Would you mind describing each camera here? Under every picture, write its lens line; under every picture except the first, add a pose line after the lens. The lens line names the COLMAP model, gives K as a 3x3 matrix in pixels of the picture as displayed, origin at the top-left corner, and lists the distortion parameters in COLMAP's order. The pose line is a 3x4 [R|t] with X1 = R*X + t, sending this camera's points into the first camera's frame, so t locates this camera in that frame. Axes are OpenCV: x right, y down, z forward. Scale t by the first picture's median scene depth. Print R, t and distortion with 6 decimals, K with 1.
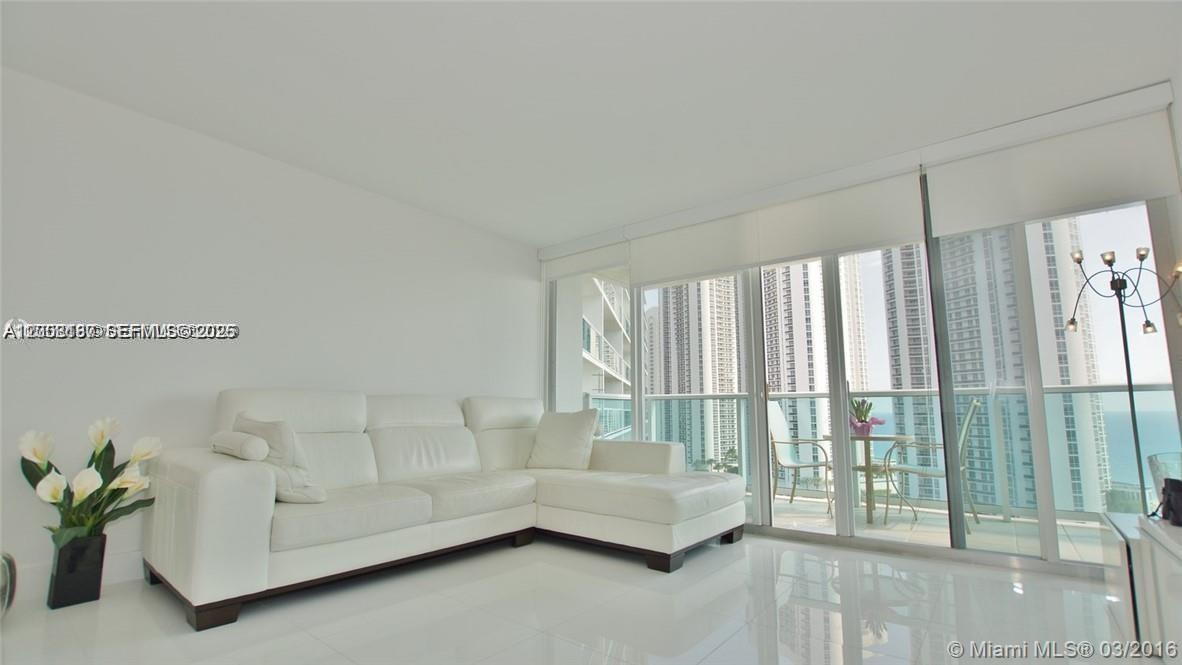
lens RADIAL K [[523.8, 0, 588.2], [0, 523.8, 342.6], [0, 0, 1]] dist [-0.030193, 0.002417]
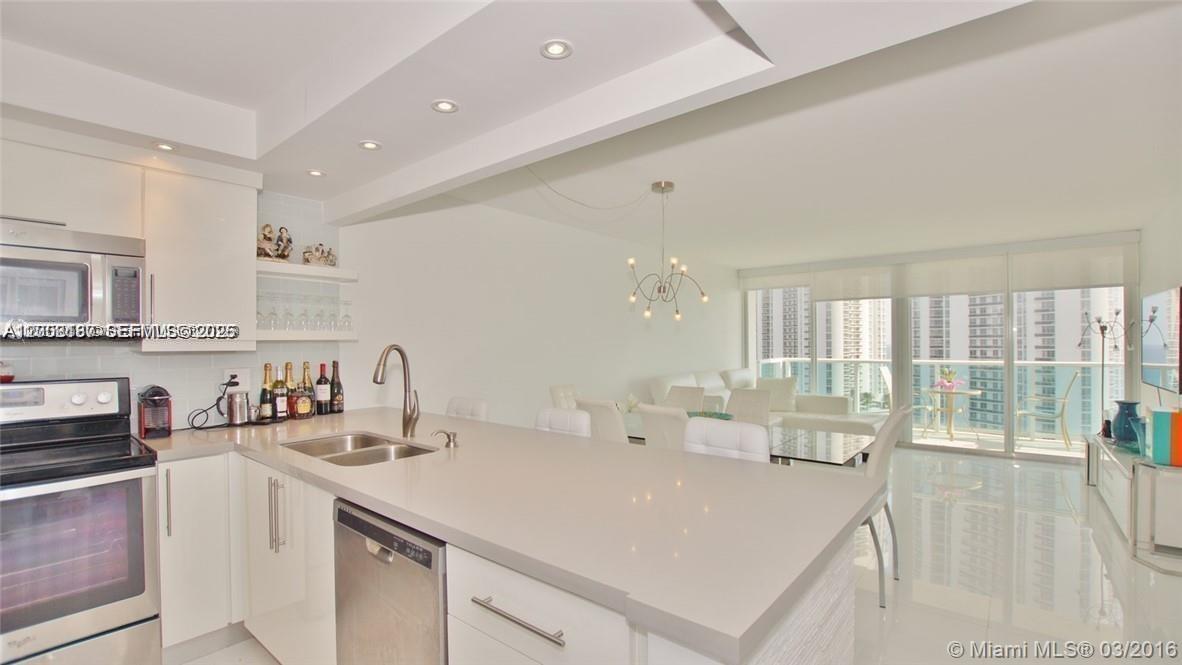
lens RADIAL K [[523.8, 0, 596.4], [0, 523.8, 342.5], [0, 0, 1]] dist [-0.030193, 0.002417]
pose [[0.999862, 0.007358, -0.014884, -0.747044], [-0.005619, 0.993503, 0.113670, -0.212416], [0.015623, -0.113571, 0.993407, -0.830869]]
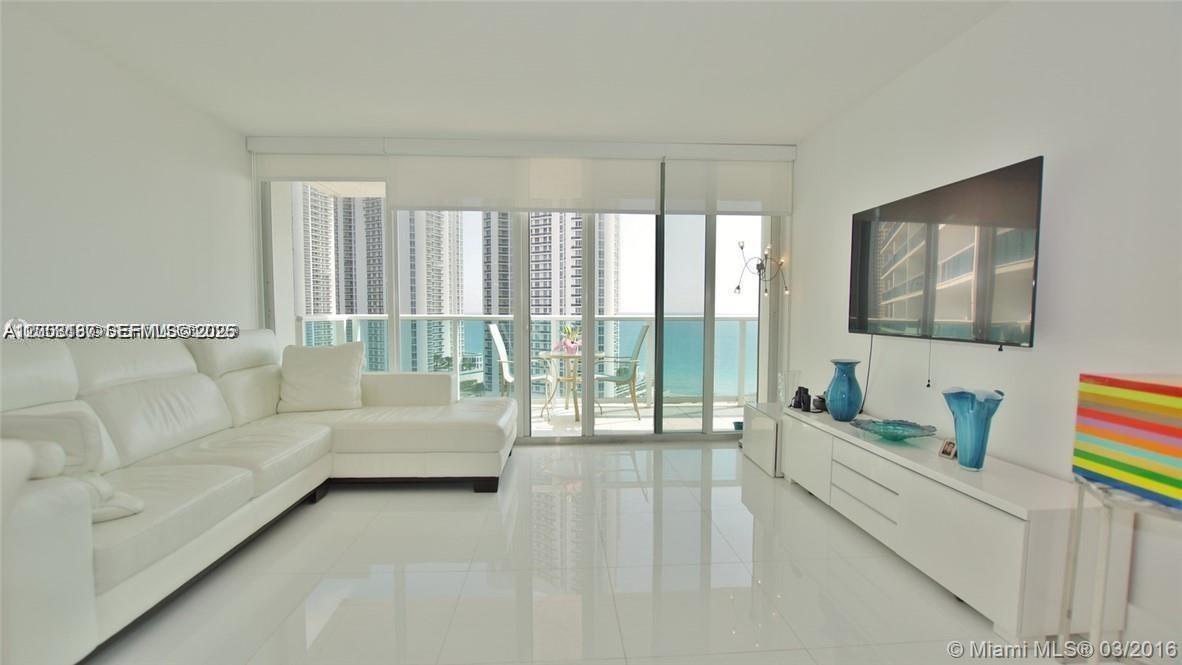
lens RADIAL K [[523.8, 0, 597.2], [0, 523.8, 339.7], [0, 0, 1]] dist [-0.030193, 0.002417]
pose [[0.736114, -0.035154, 0.675944, -0.367856], [-0.090386, 0.984601, 0.149638, -0.064678], [-0.670795, -0.171246, 0.721602, 0.070951]]
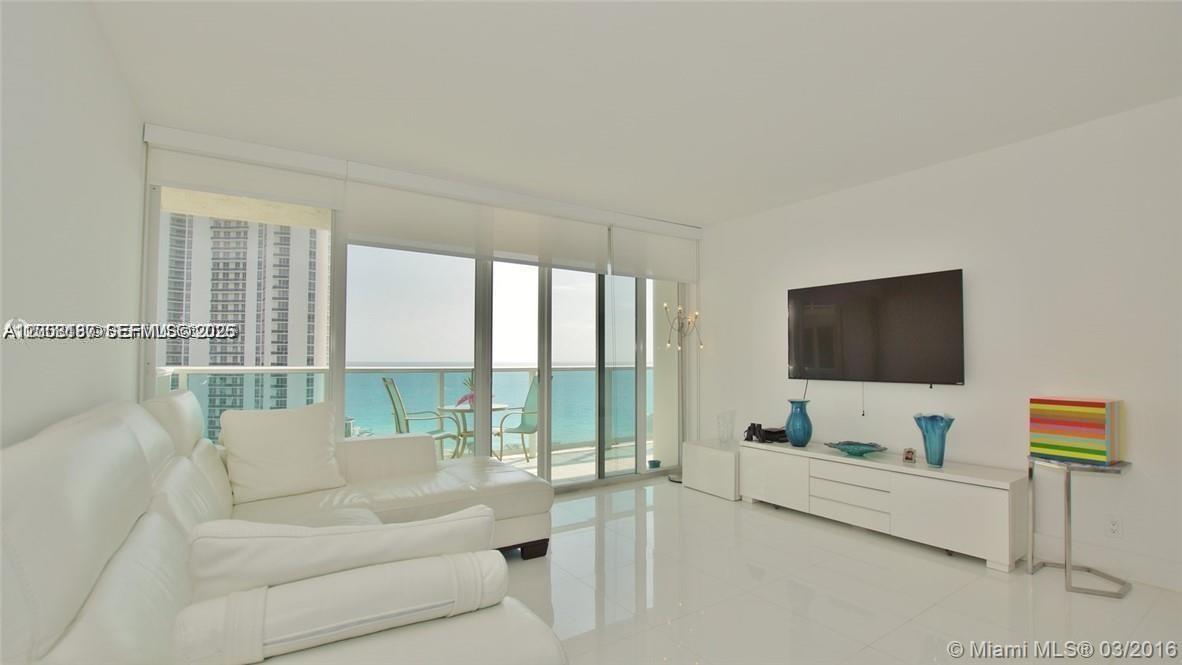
lens RADIAL K [[523.8, 0, 595.6], [0, 523.8, 344.0], [0, 0, 1]] dist [-0.030193, 0.002417]
pose [[0.310802, 0.030608, 0.949982, -0.718680], [-0.124501, 0.992181, 0.008765, -0.012413], [-0.942285, -0.120998, 0.312182, 0.506053]]
